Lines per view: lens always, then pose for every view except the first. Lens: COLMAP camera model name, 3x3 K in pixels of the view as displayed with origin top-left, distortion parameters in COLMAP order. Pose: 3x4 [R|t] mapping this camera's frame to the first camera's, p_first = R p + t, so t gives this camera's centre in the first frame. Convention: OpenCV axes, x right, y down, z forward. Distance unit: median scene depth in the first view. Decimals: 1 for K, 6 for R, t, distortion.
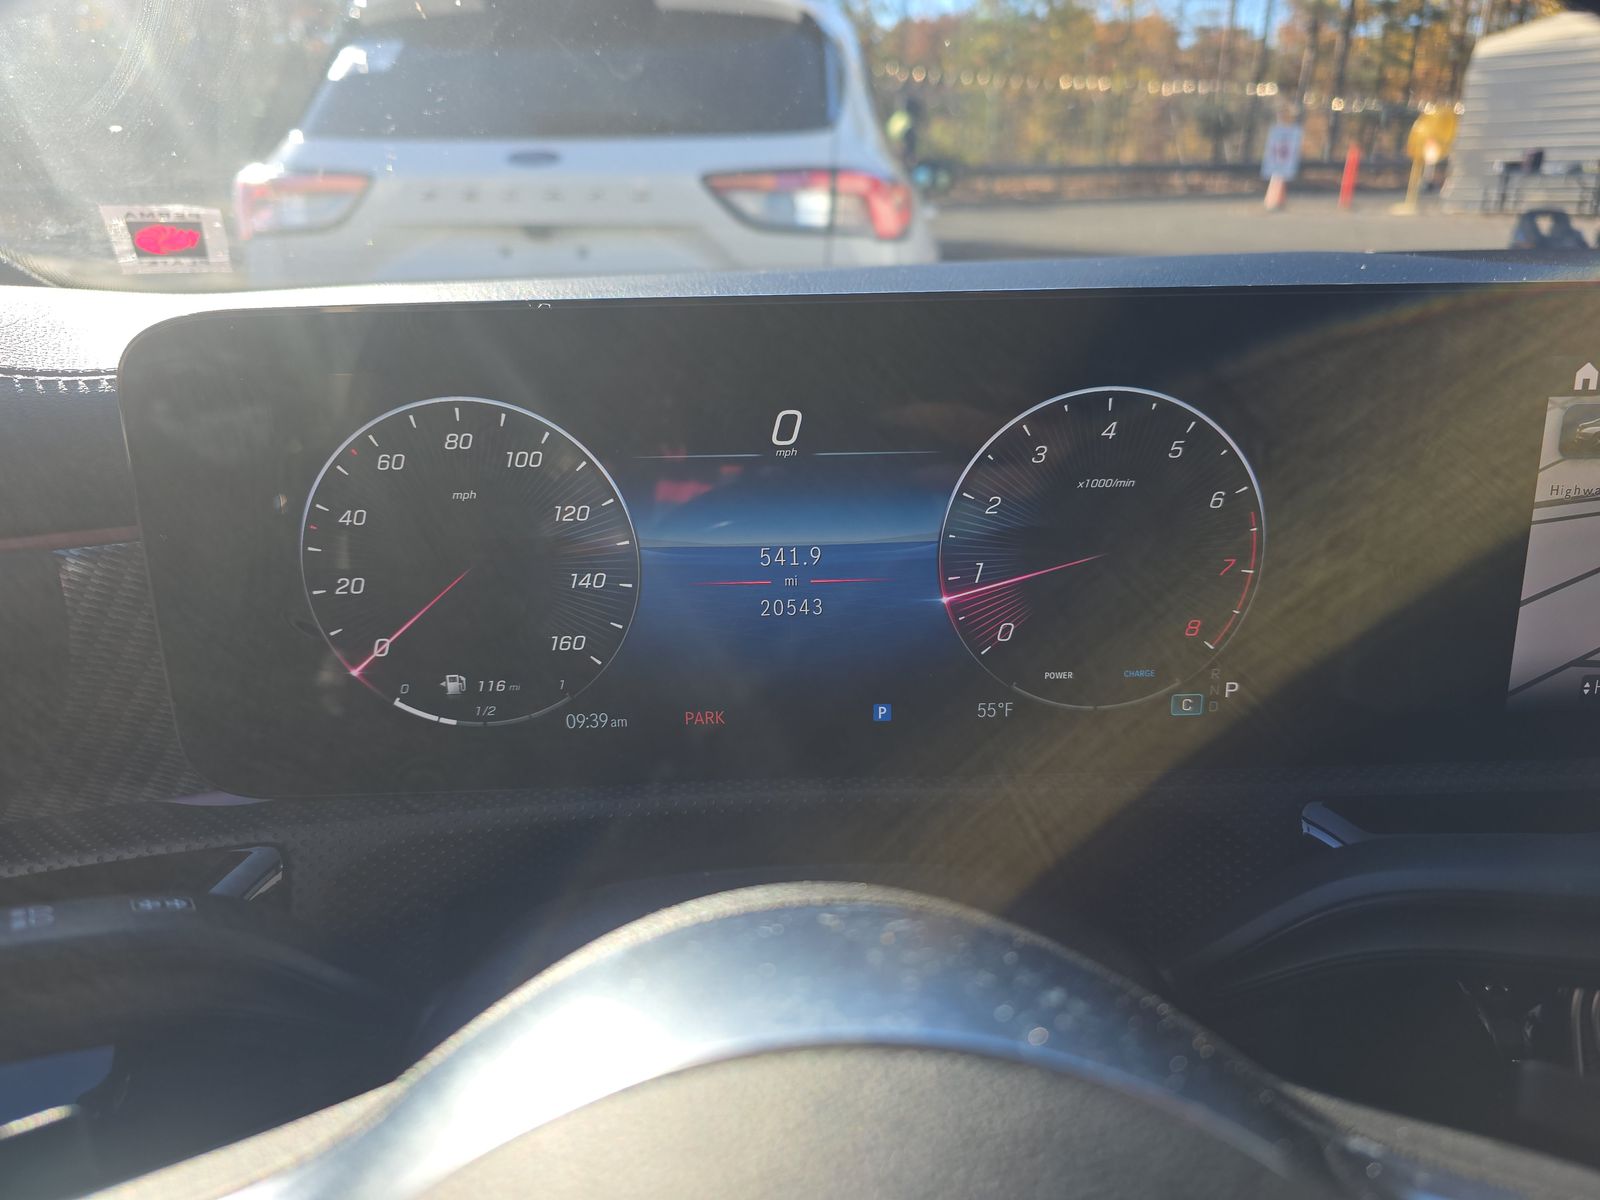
lens RADIAL K [[1074.3, 0, 800.0], [0, 1074.3, 600.0], [0, 0, 1]] dist [0.001350, -0.003009]
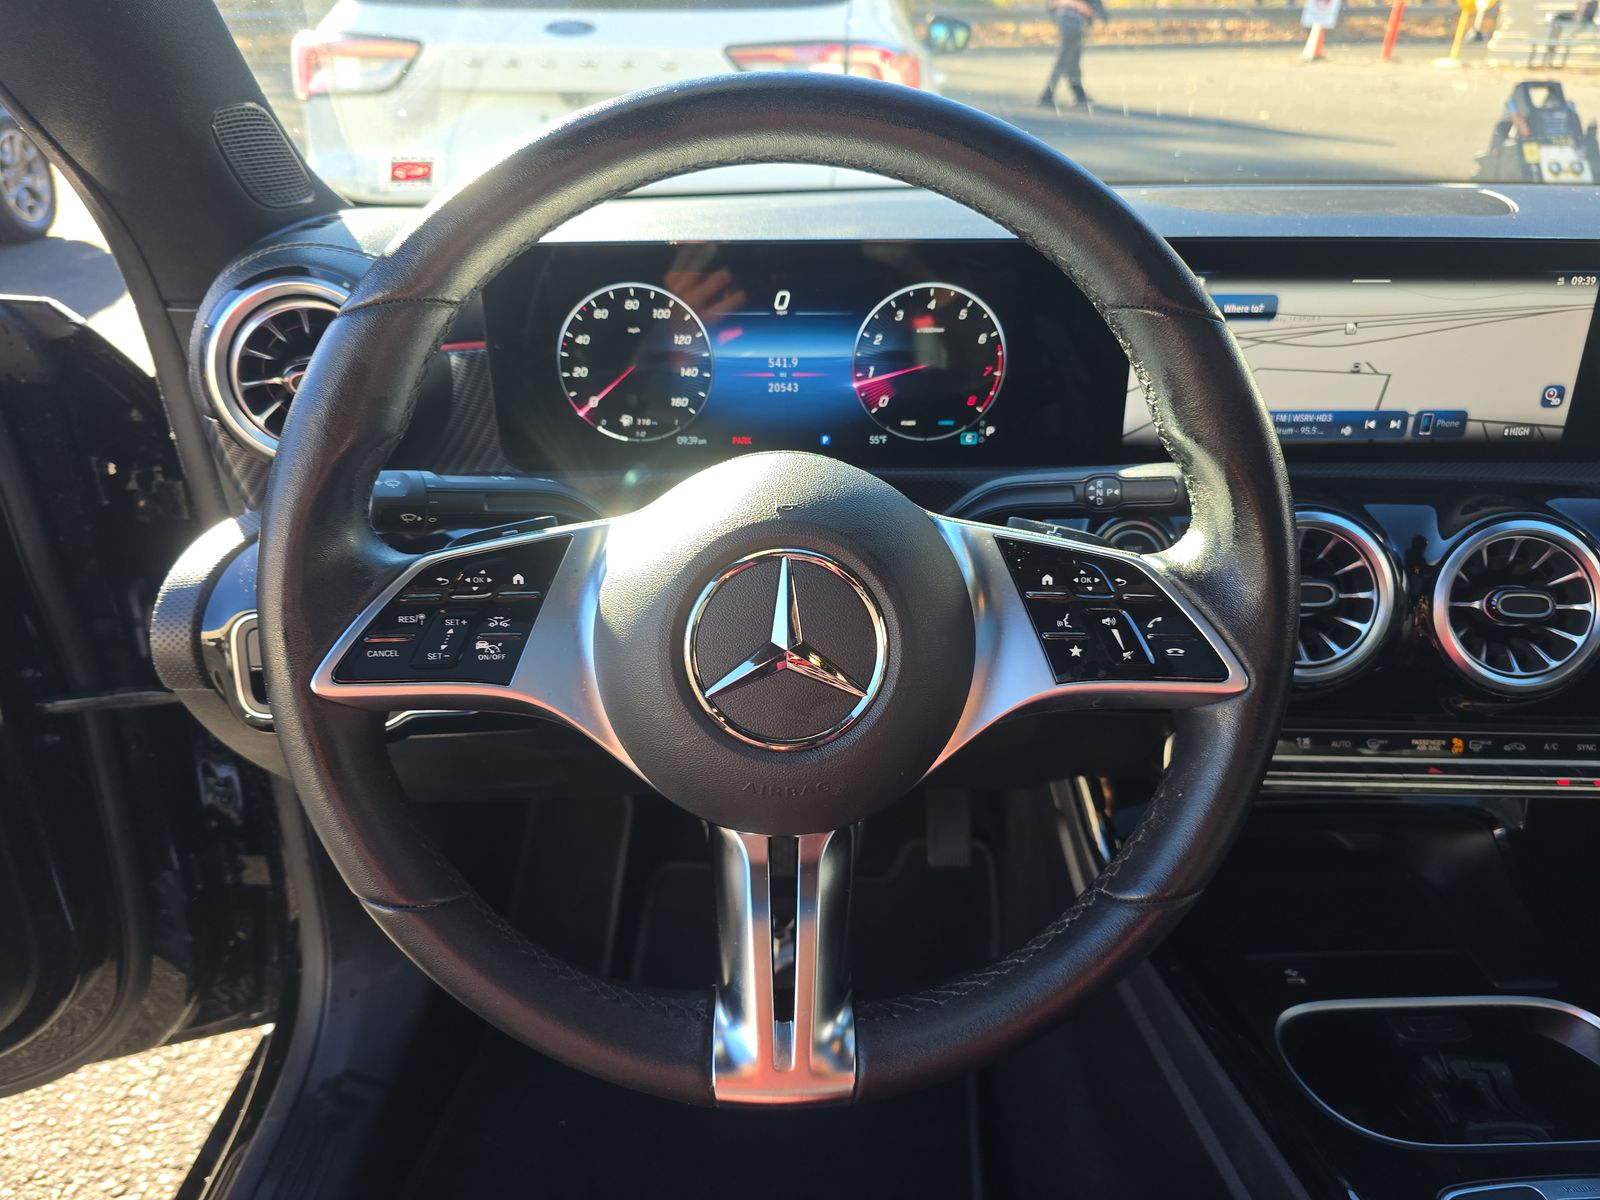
lens RADIAL K [[1078.2, 0, 793.5], [0, 1078.2, 603.5], [0, 0, 1]] dist [0.035022, -0.035450]
pose [[0.999632, 0.021703, -0.016251, 0.056456], [-0.019452, 0.991611, 0.127787, 0.157568], [0.018888, -0.127424, 0.991668, -1.180919]]
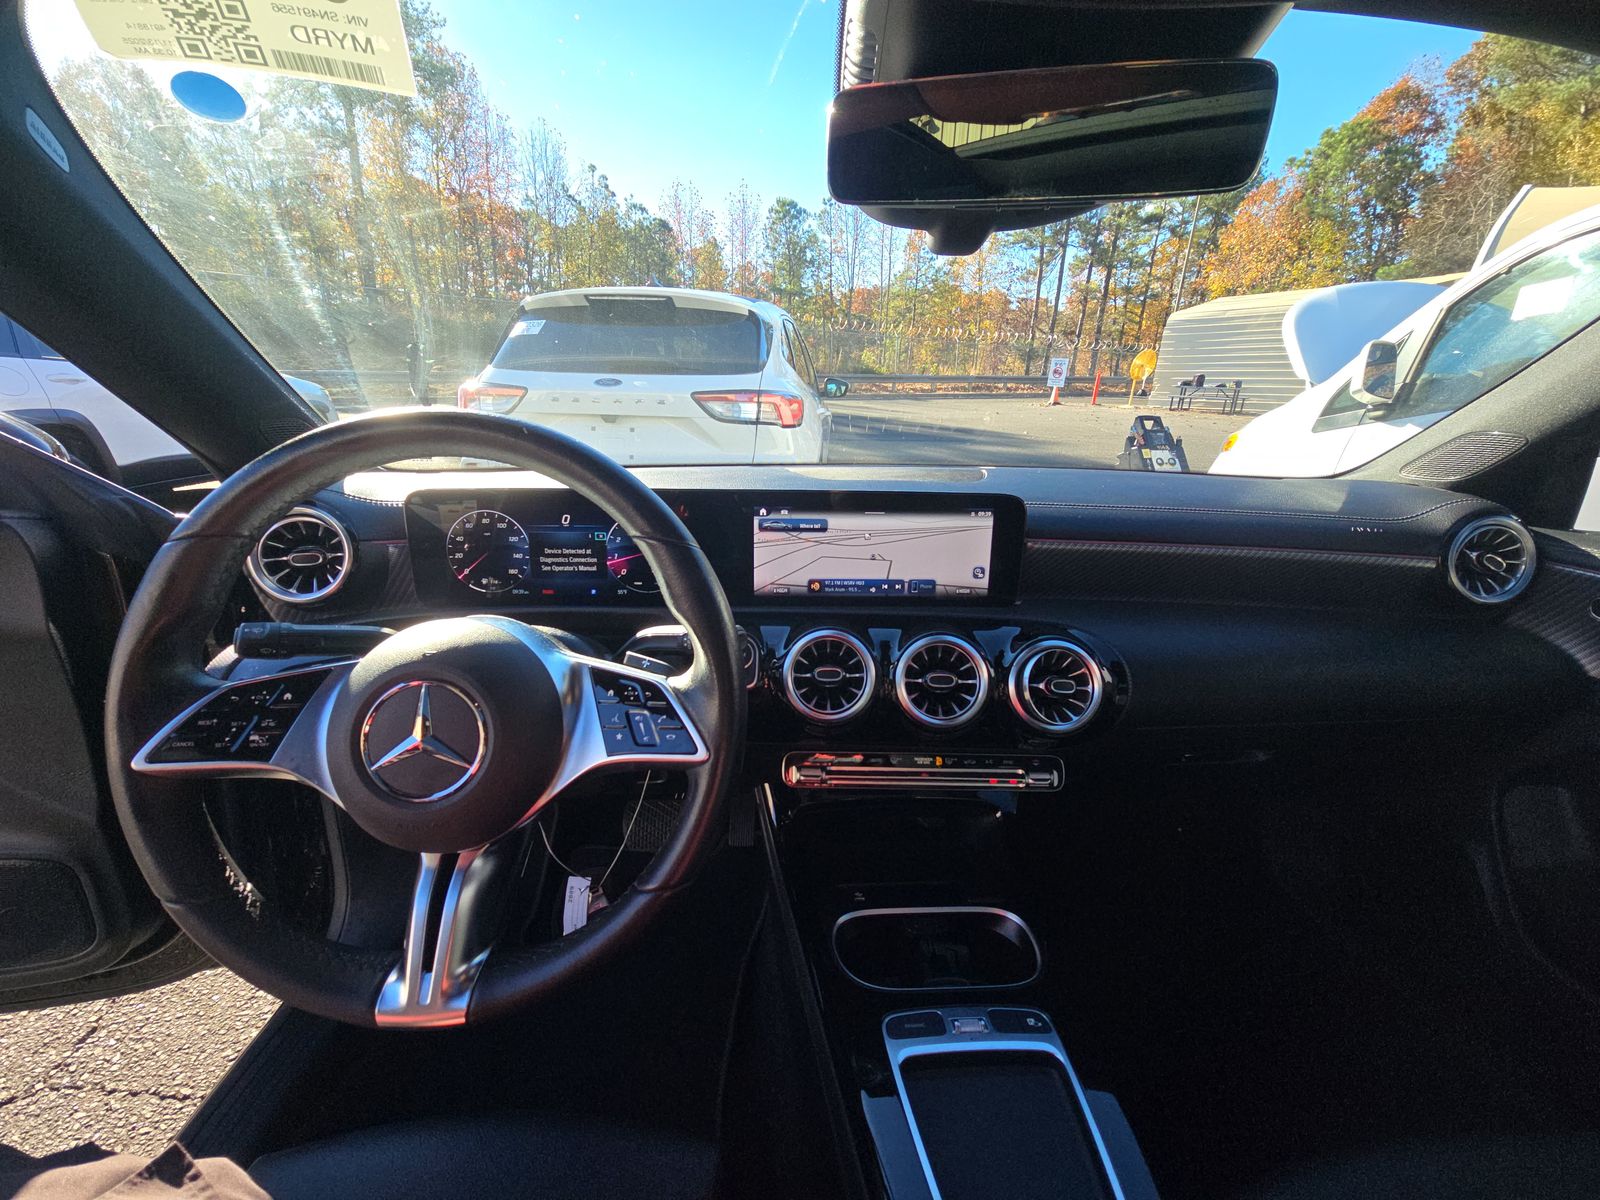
lens RADIAL K [[644.4, 0, 800.8], [0, 644.4, 608.3], [0, 0, 1]] dist [-0.000750, -0.006518]
pose [[0.999685, 0.024674, 0.004690, 0.841259], [-0.024557, 0.999424, -0.023422, 0.204753], [-0.005265, 0.023299, 0.999715, -1.394583]]
